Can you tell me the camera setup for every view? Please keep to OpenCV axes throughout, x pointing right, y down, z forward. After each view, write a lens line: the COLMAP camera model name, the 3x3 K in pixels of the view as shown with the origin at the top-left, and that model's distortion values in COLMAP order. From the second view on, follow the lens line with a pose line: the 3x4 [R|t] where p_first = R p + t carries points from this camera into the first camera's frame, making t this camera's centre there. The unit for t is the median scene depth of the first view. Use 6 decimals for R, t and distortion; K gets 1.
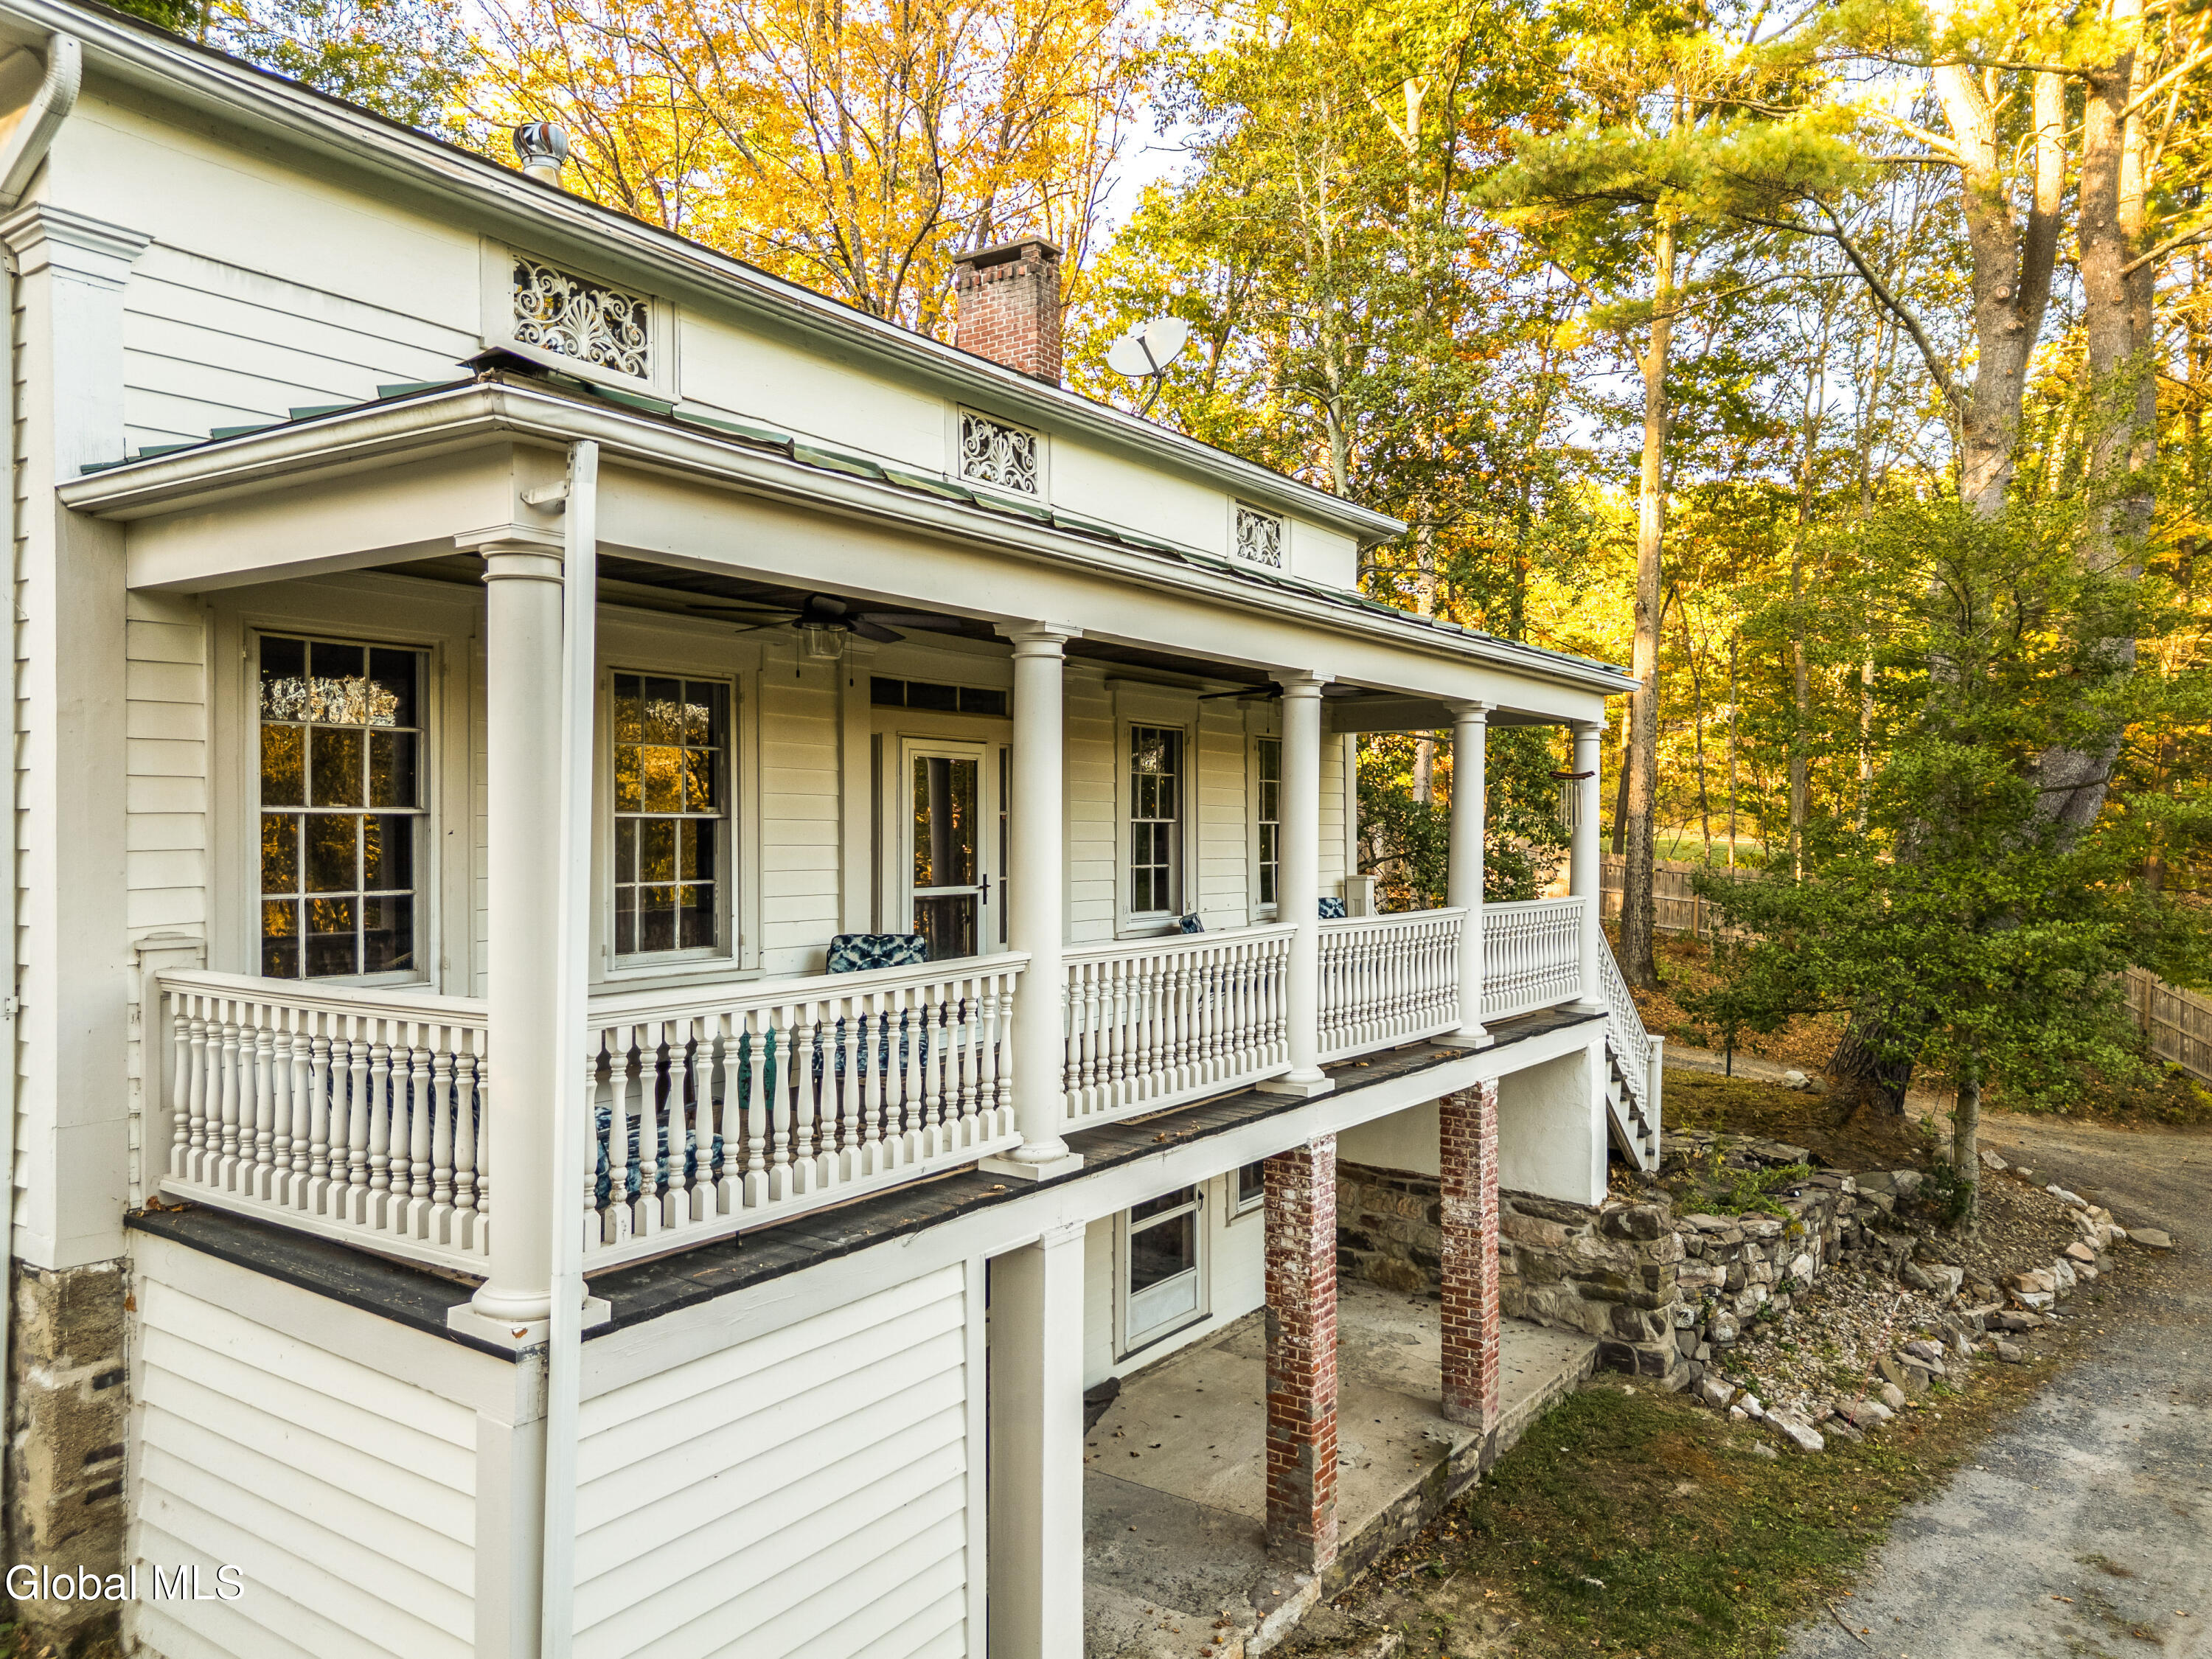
lens RADIAL K [[1574.9, 0, 1098.3], [0, 1574.9, 824.2], [0, 0, 1]] dist [0.034481, -0.013723]
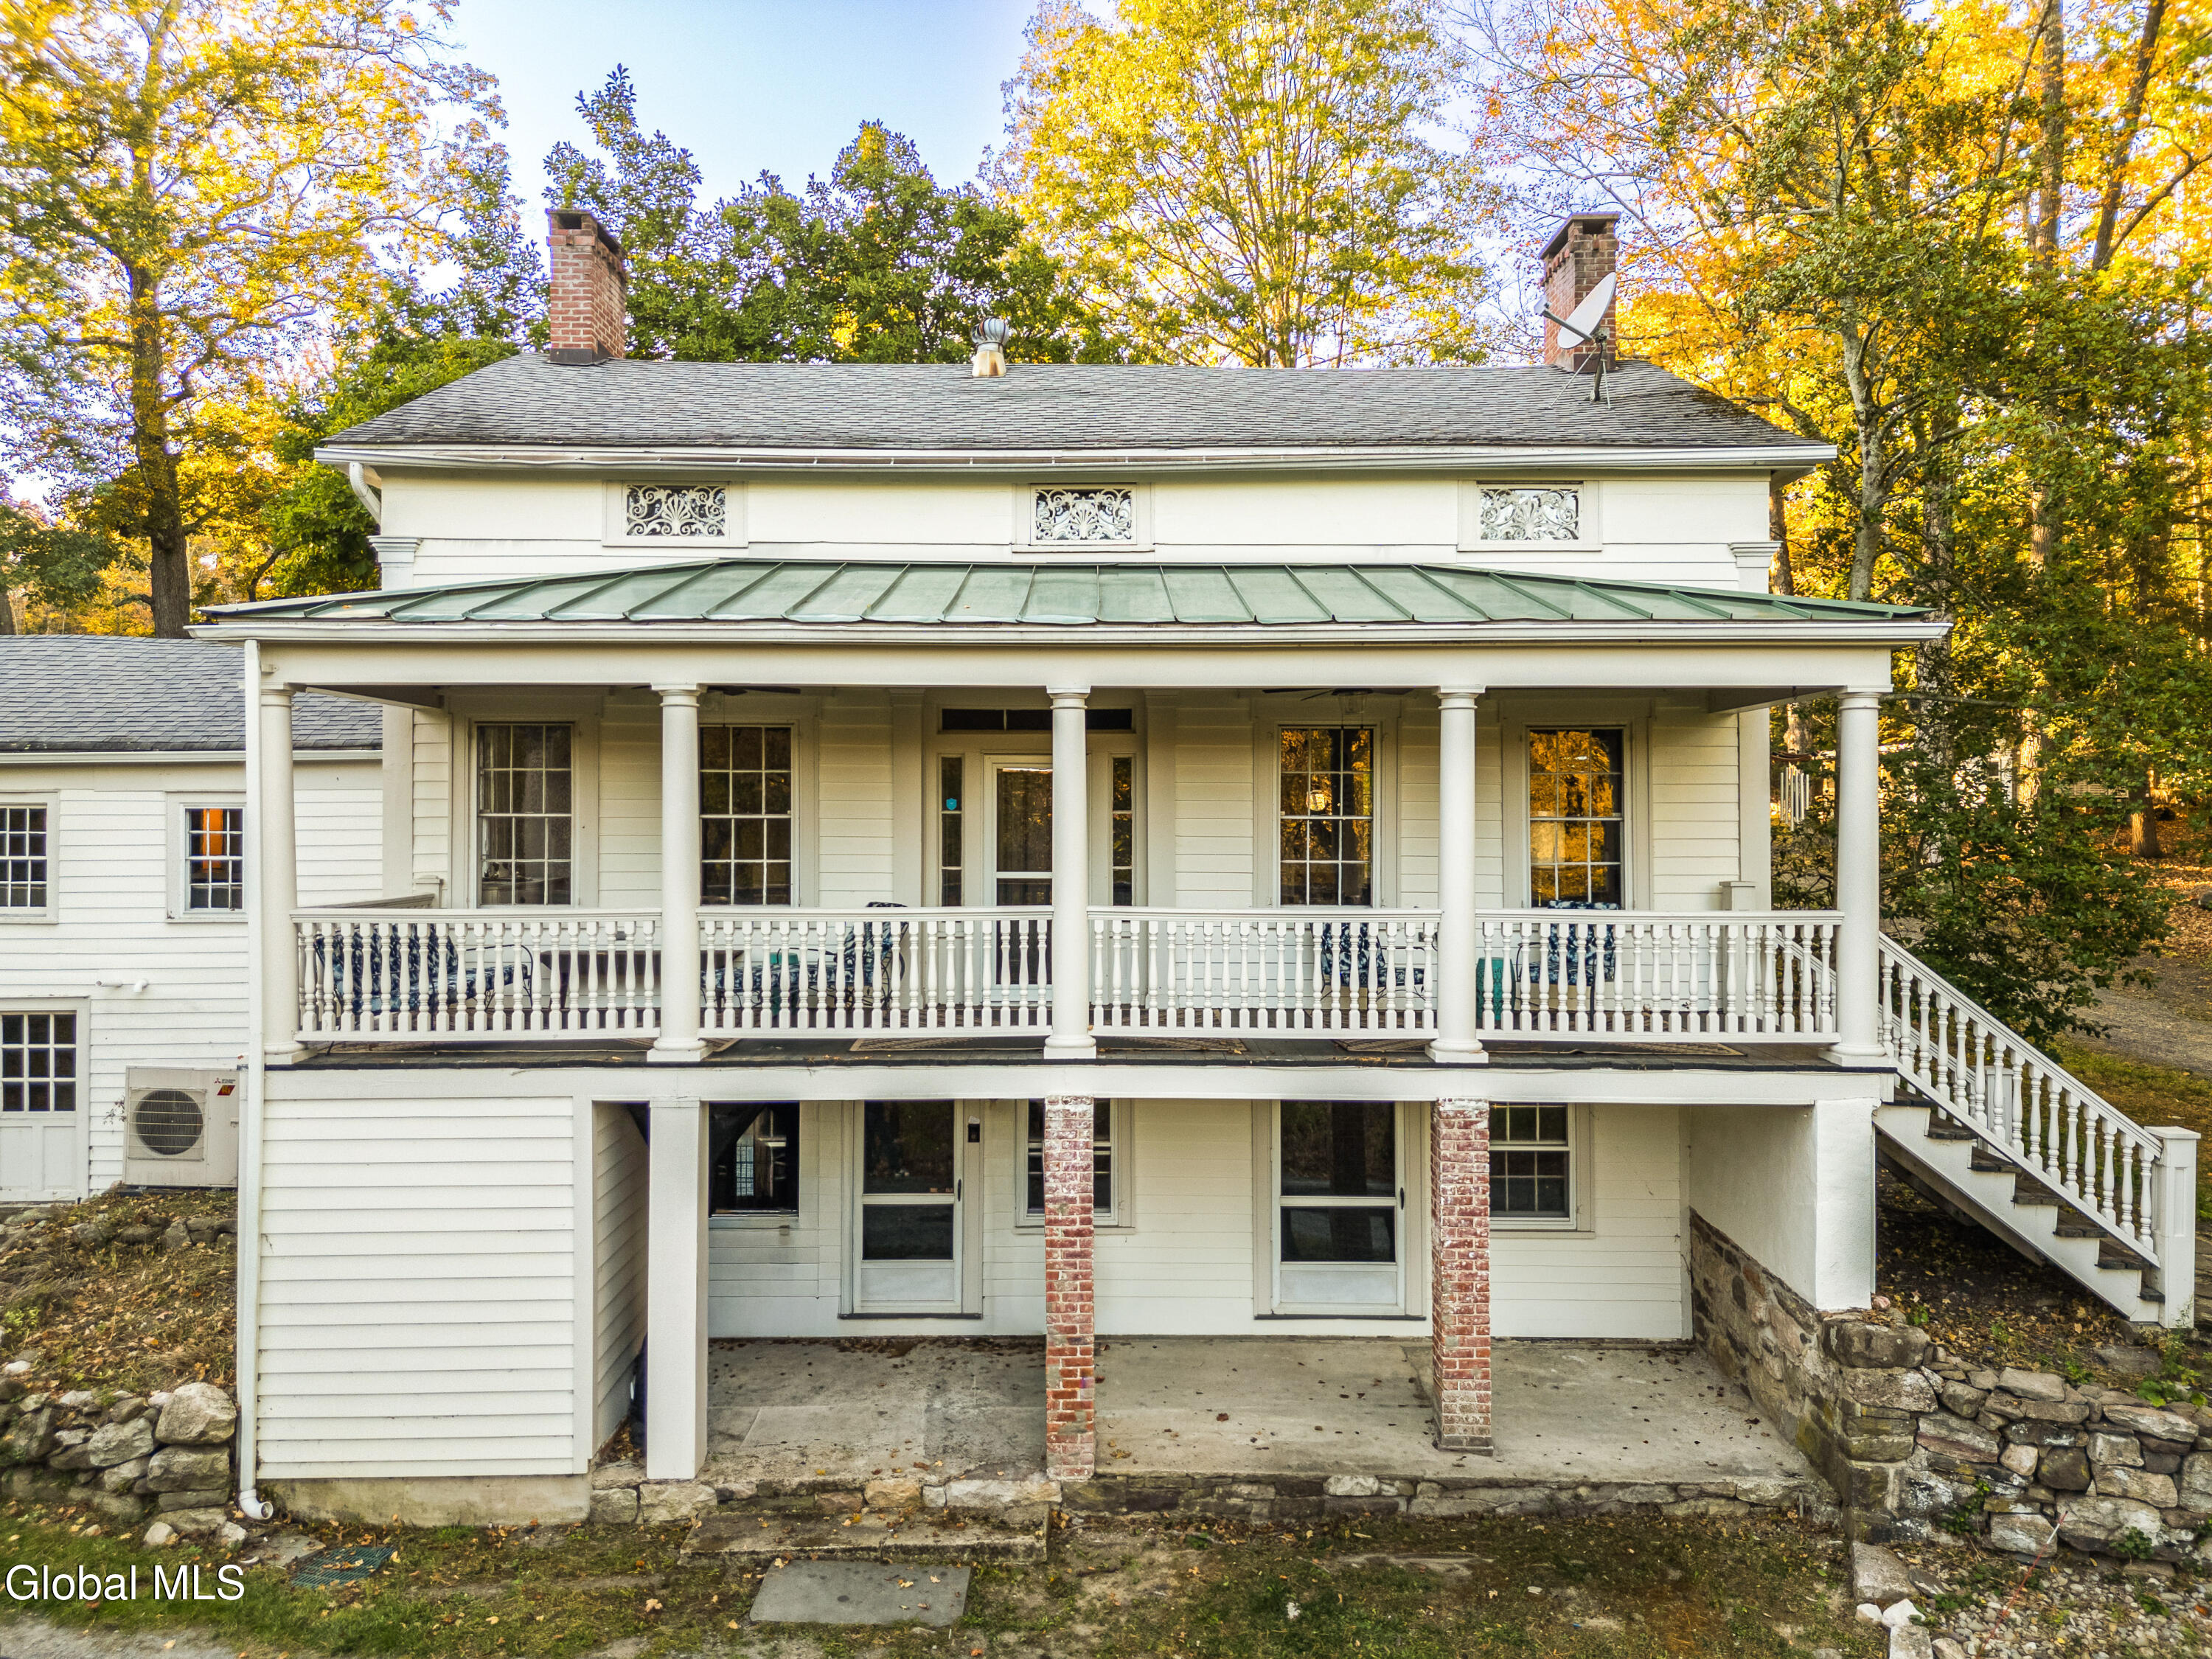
lens RADIAL K [[1574.9, 0, 1104.2], [0, 1574.9, 834.1], [0, 0, 1]] dist [0.034481, -0.013723]
pose [[0.571758, 0.003523, -0.820415, 1.141543], [-0.001497, 0.999994, 0.003251, 0.005535], [0.820421, -0.000631, 0.571760, 0.398376]]
